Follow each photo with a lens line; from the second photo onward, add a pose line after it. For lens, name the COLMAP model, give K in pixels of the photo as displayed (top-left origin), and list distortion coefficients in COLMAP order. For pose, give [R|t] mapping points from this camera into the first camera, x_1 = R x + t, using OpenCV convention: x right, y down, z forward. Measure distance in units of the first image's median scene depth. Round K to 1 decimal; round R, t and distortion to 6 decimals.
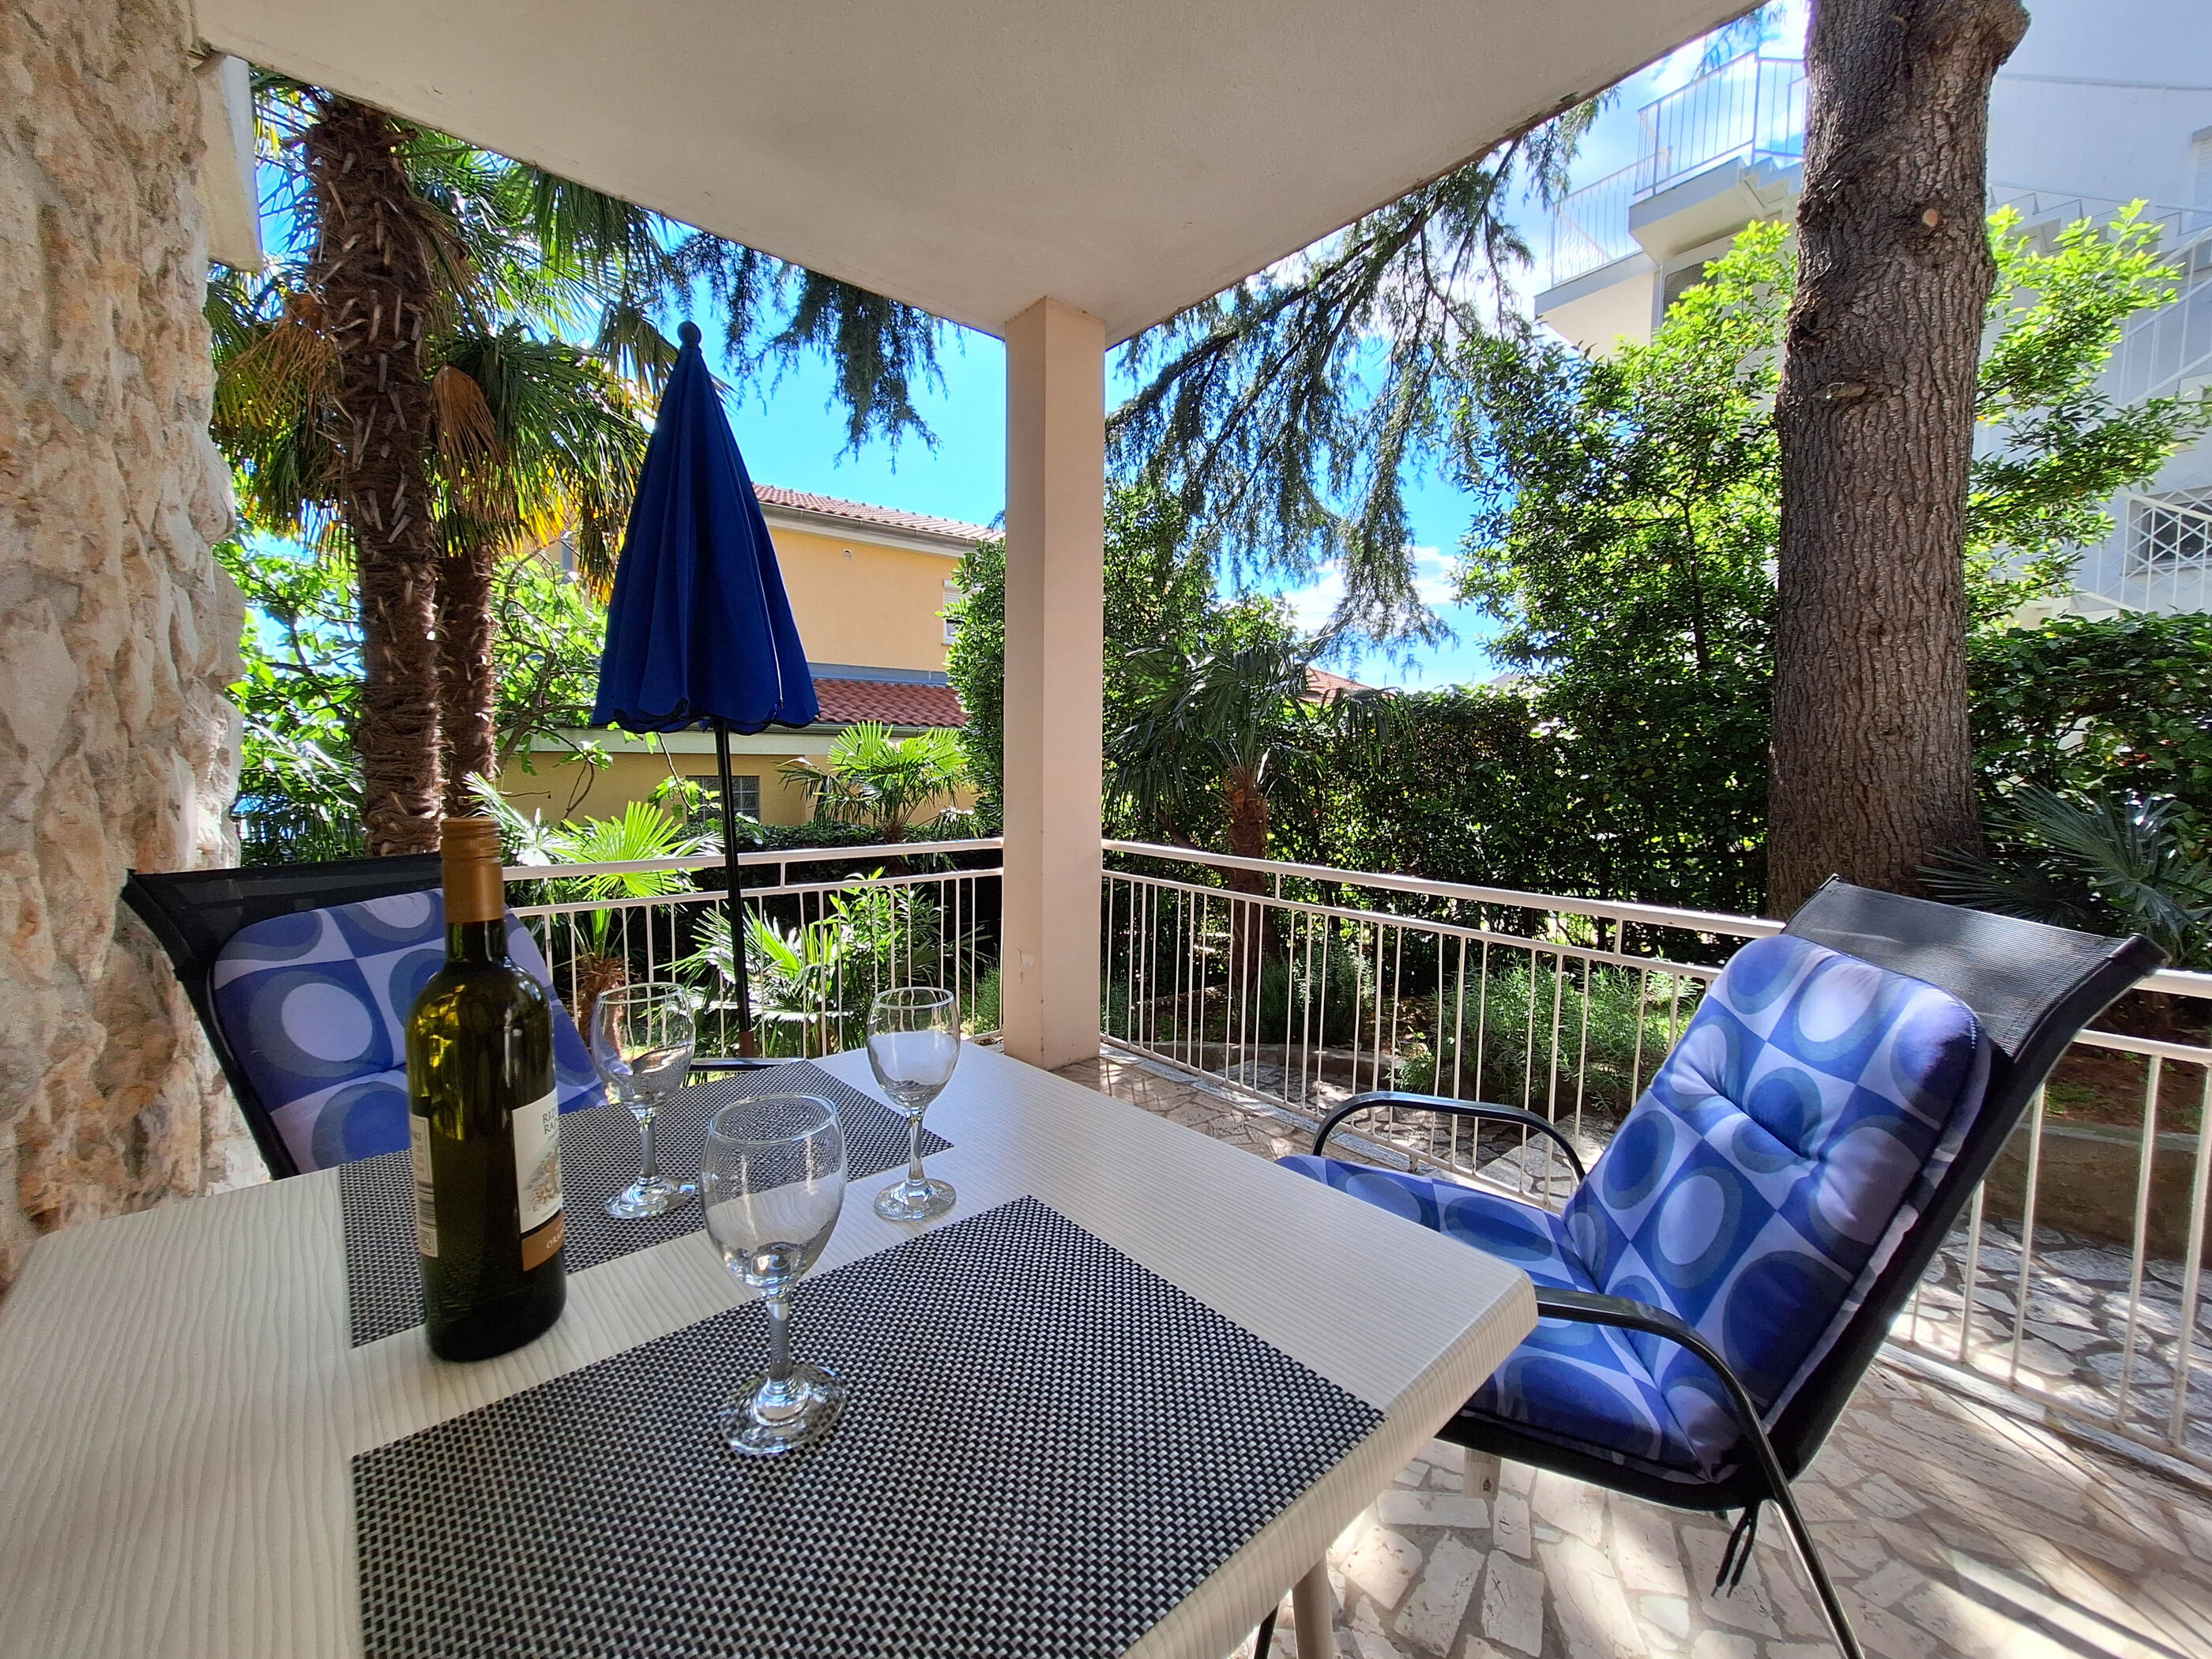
lens RADIAL K [[881.3, 0, 1129.0], [0, 881.3, 828.0], [0, 0, 1]] dist [0.002151, 0.000225]
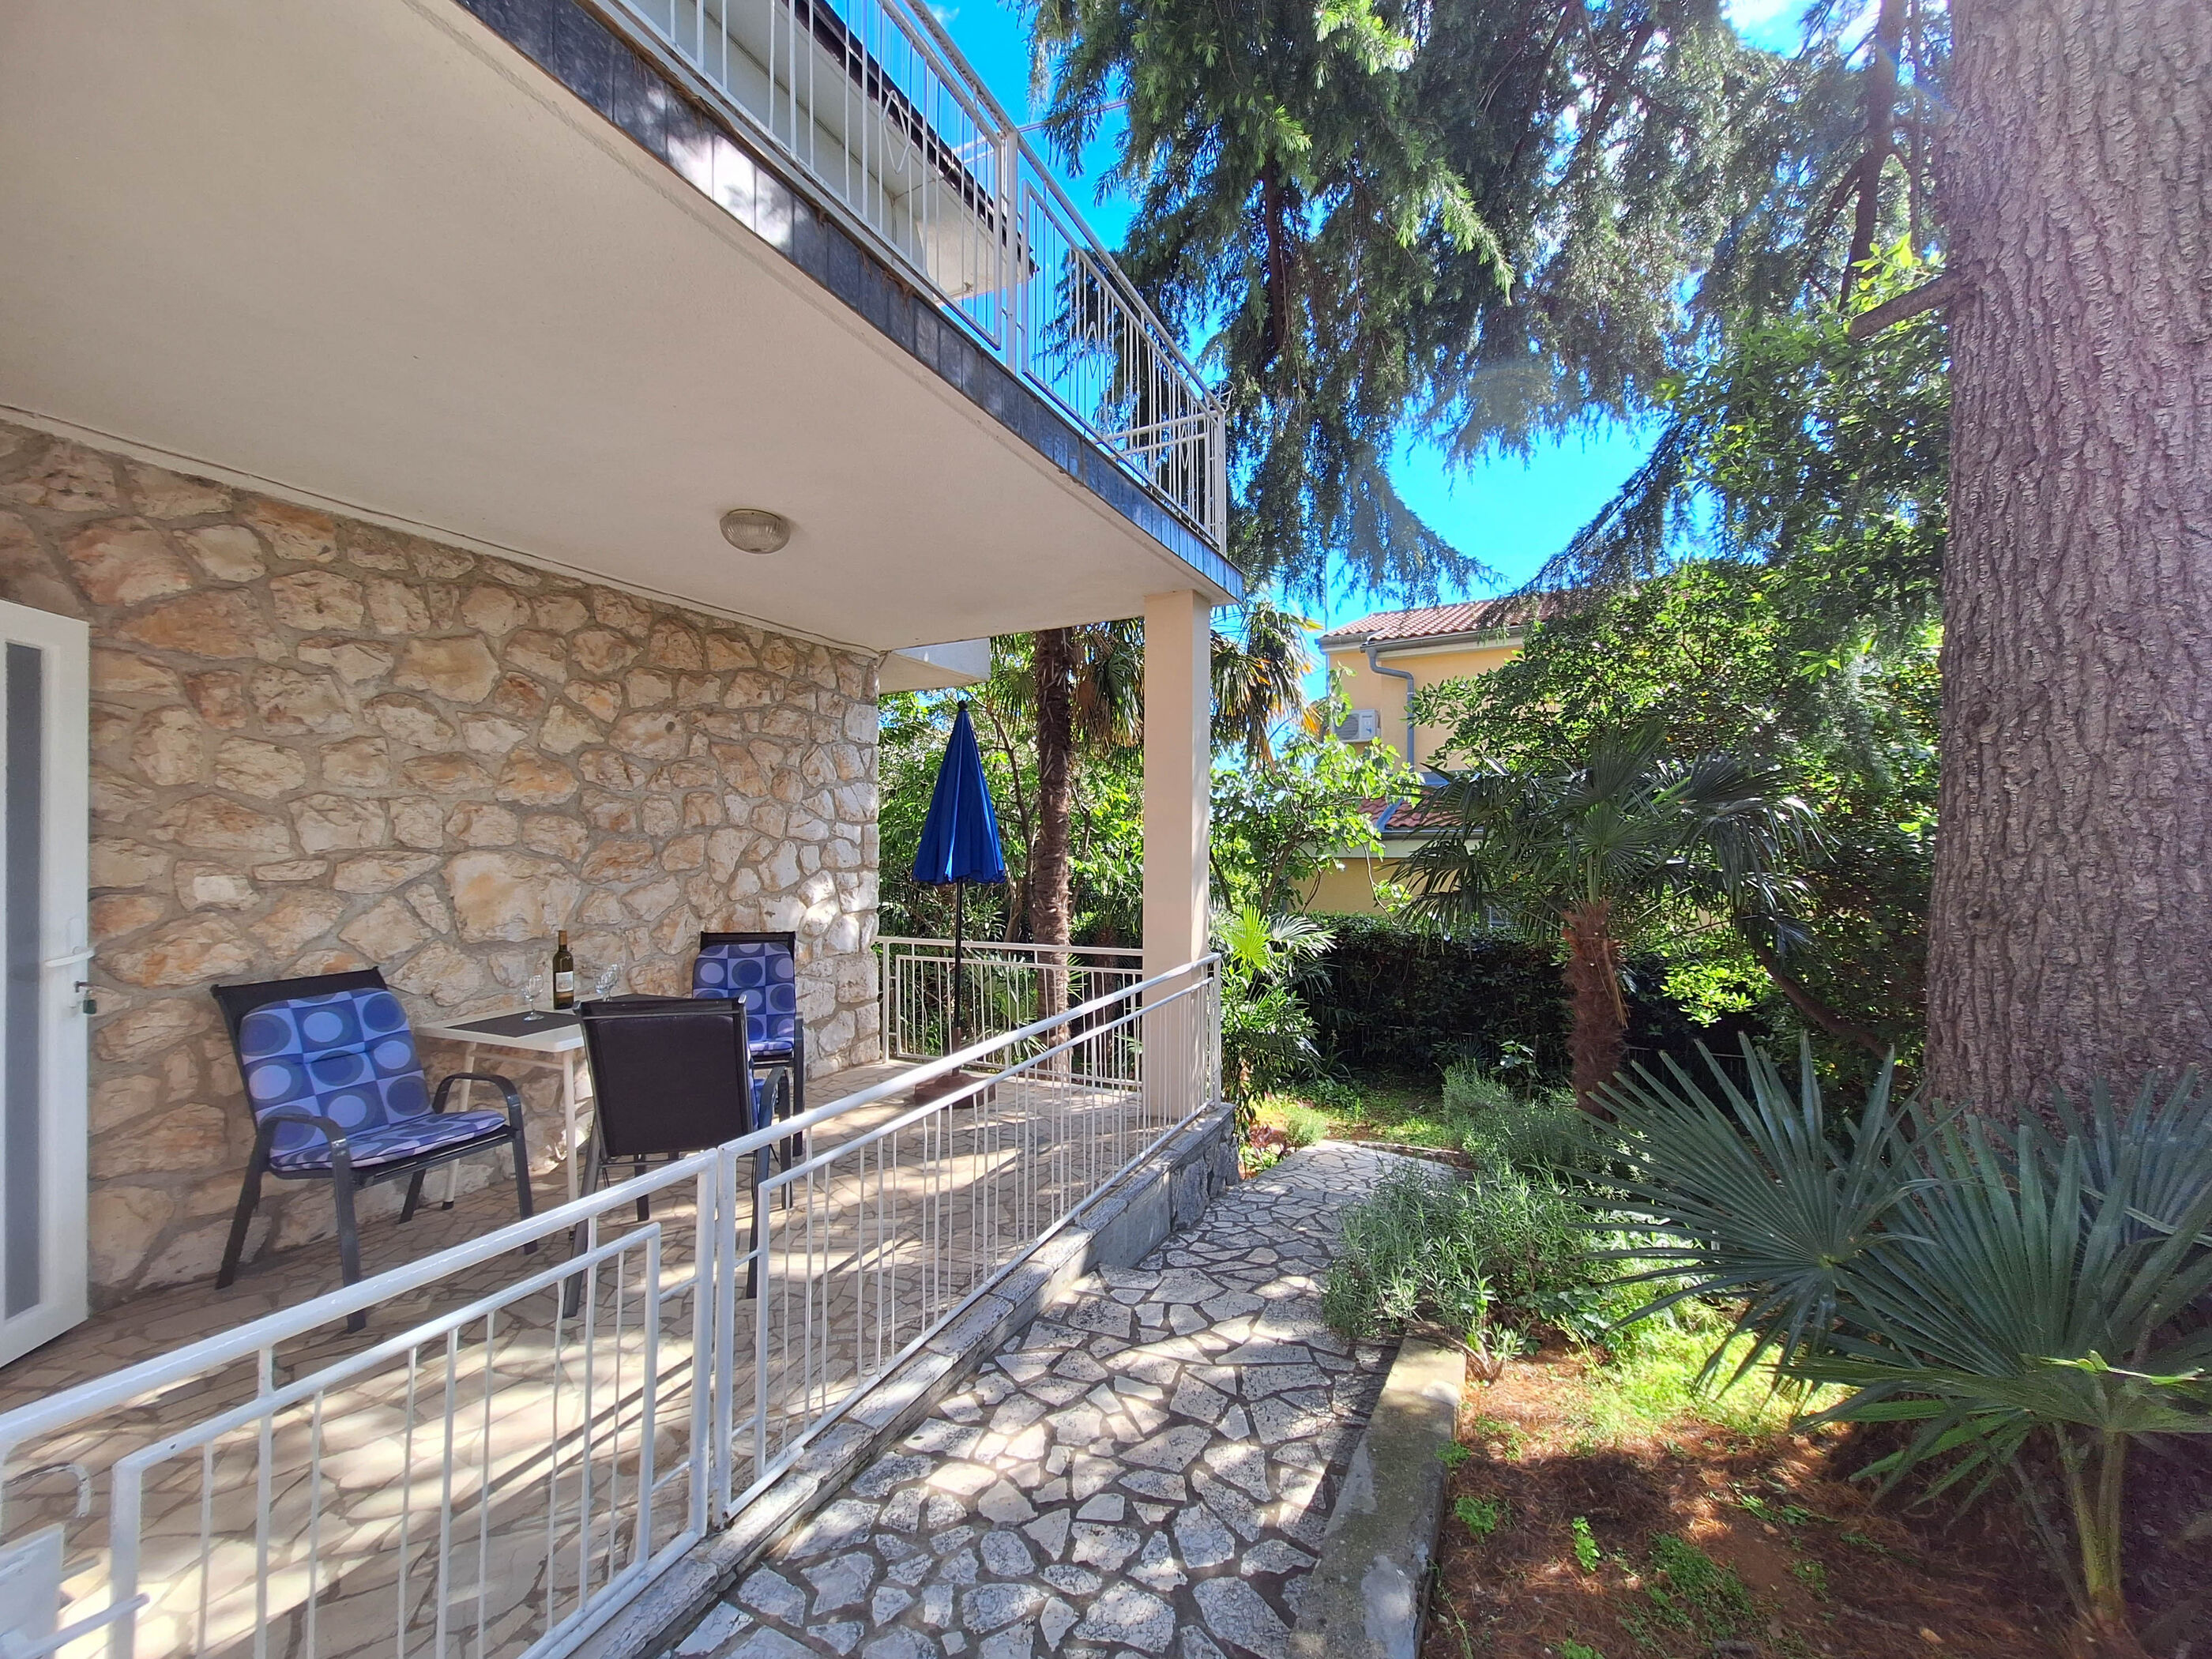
lens RADIAL K [[876.4, 0, 1126.2], [0, 876.4, 838.0], [0, 0, 1]] dist [-0.008000, 0.000827]
pose [[0.407208, -0.017265, -0.913172, 1.118664], [-0.055470, 0.997508, -0.043595, -0.103343], [0.911650, 0.068406, 0.405235, 0.341097]]
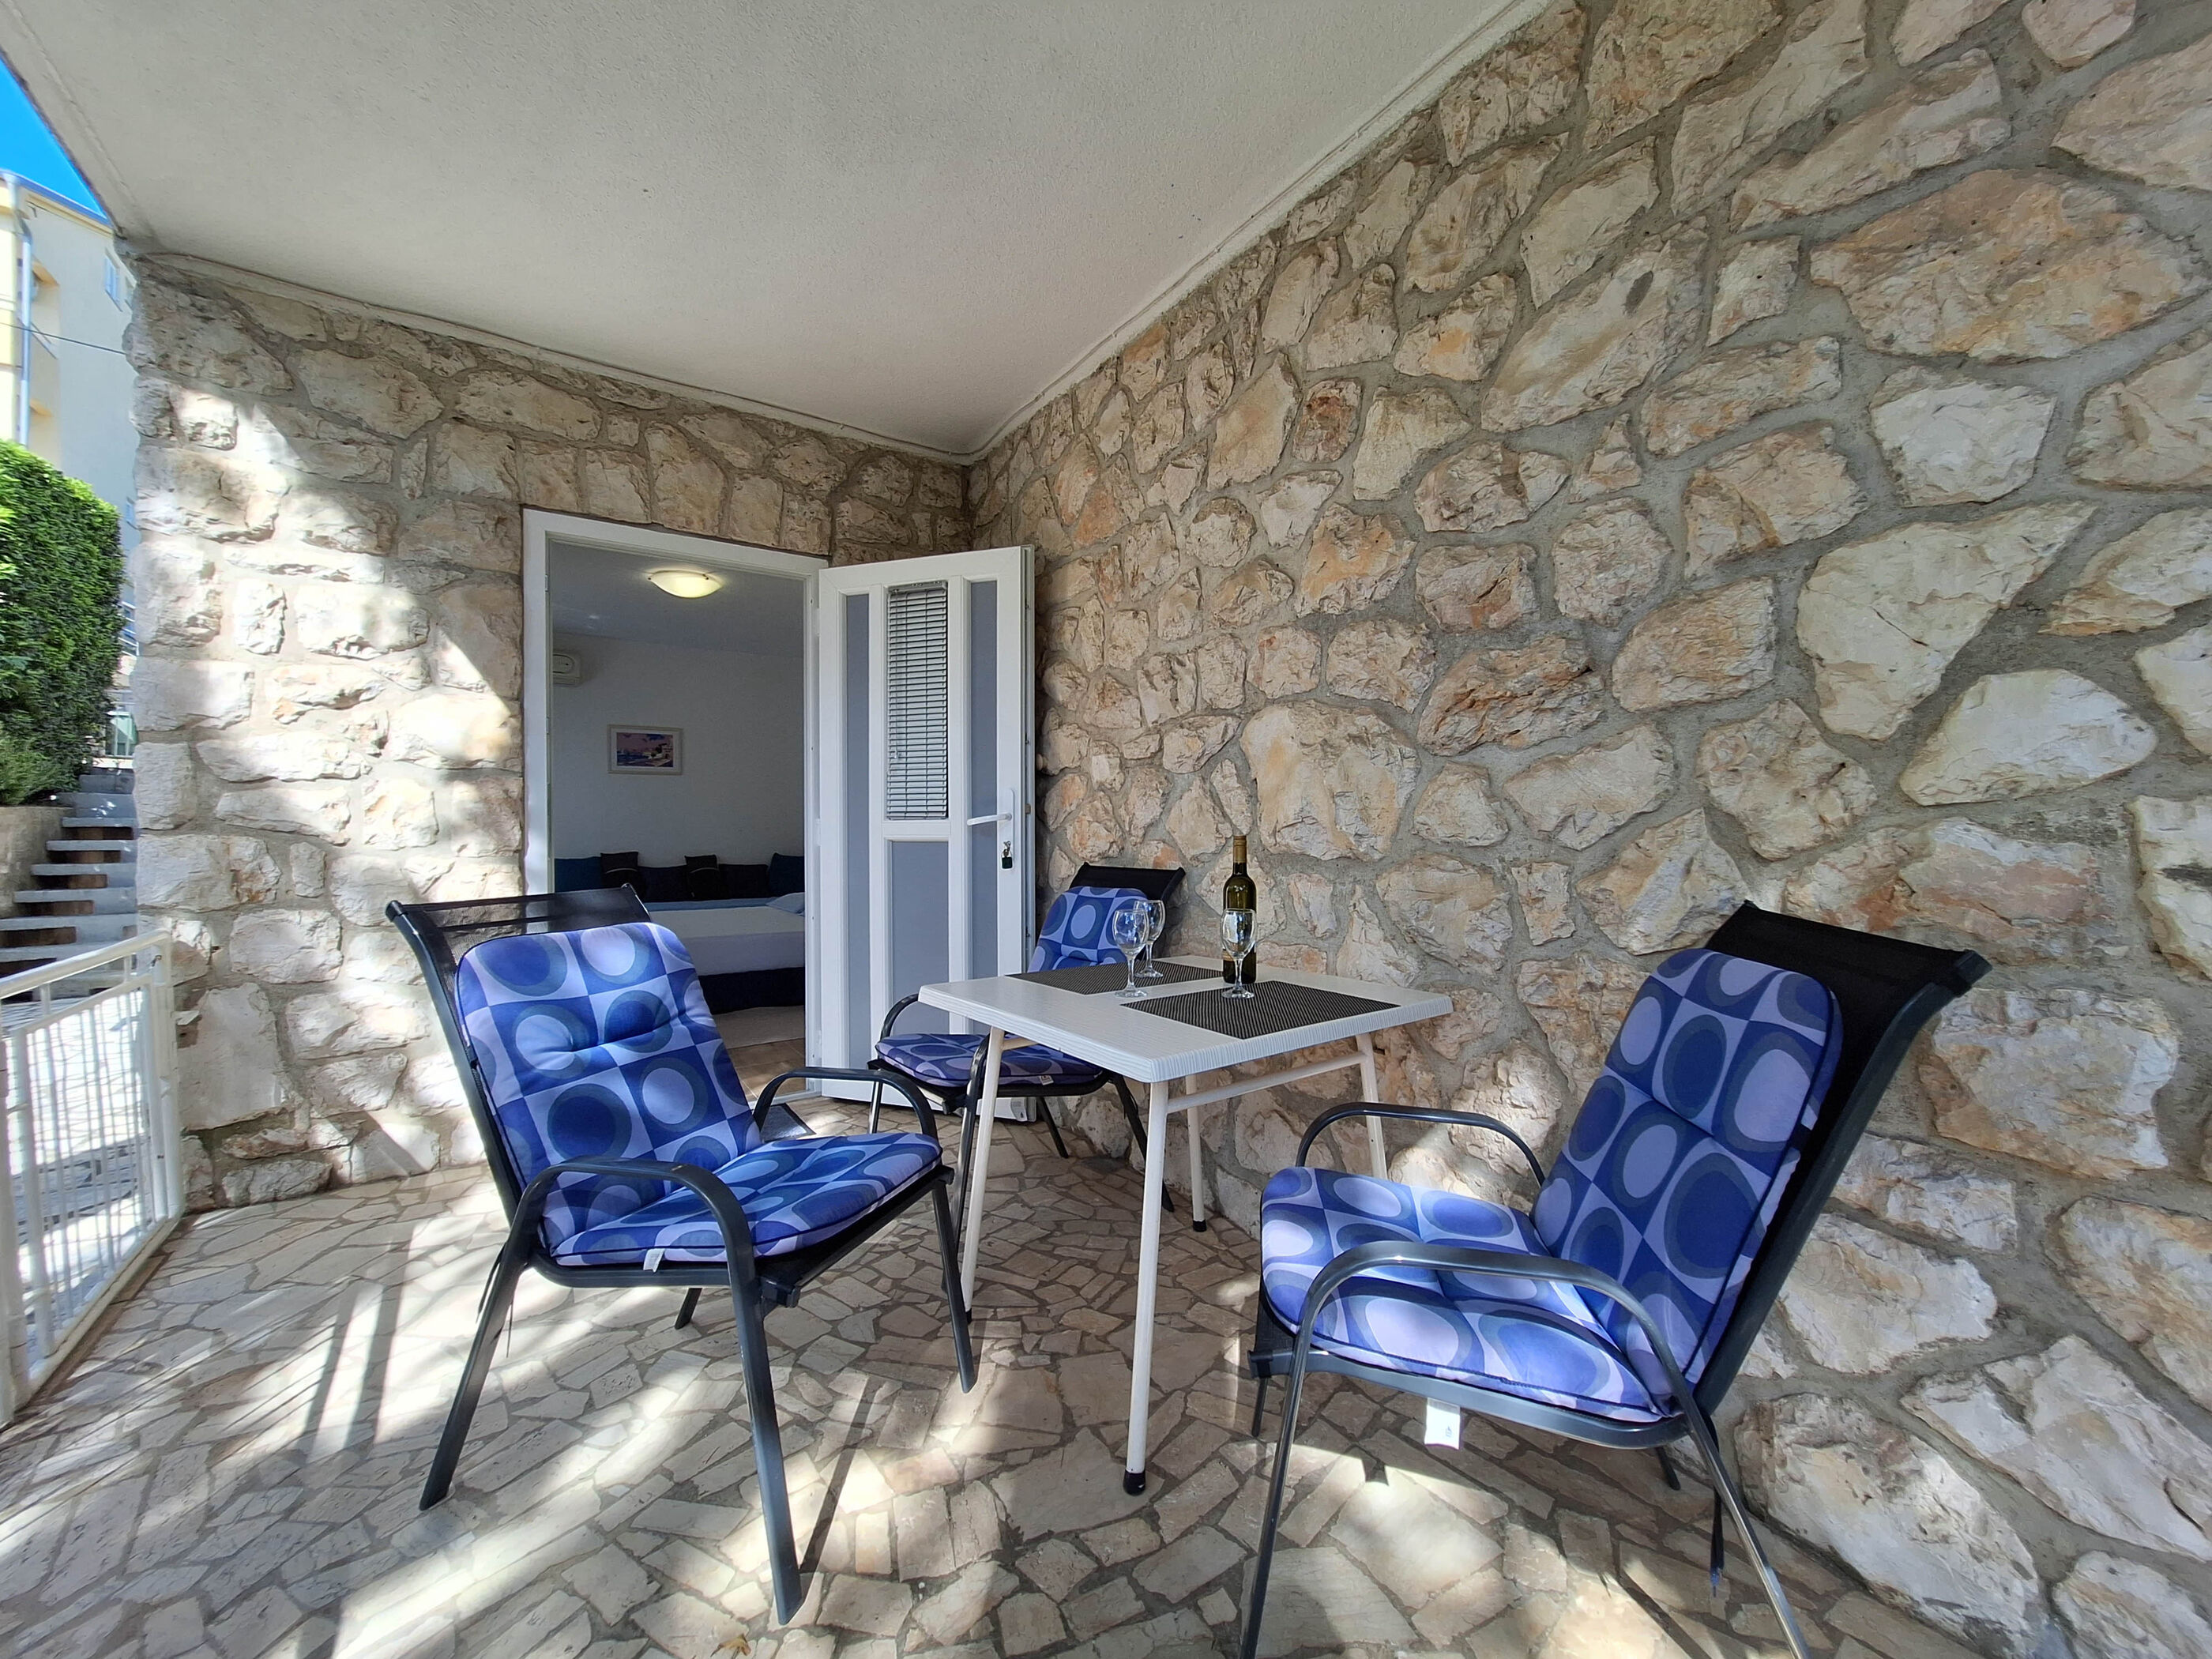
lens RADIAL K [[881.9, 0, 1130.1], [0, 881.9, 836.7], [0, 0, 1]] dist [-0.008126, 0.003327]
pose [[-0.994125, -0.011736, 0.107602, -0.106082], [-0.003152, 0.996822, 0.079601, -0.045418], [-0.108195, 0.078794, -0.991002, 0.725400]]
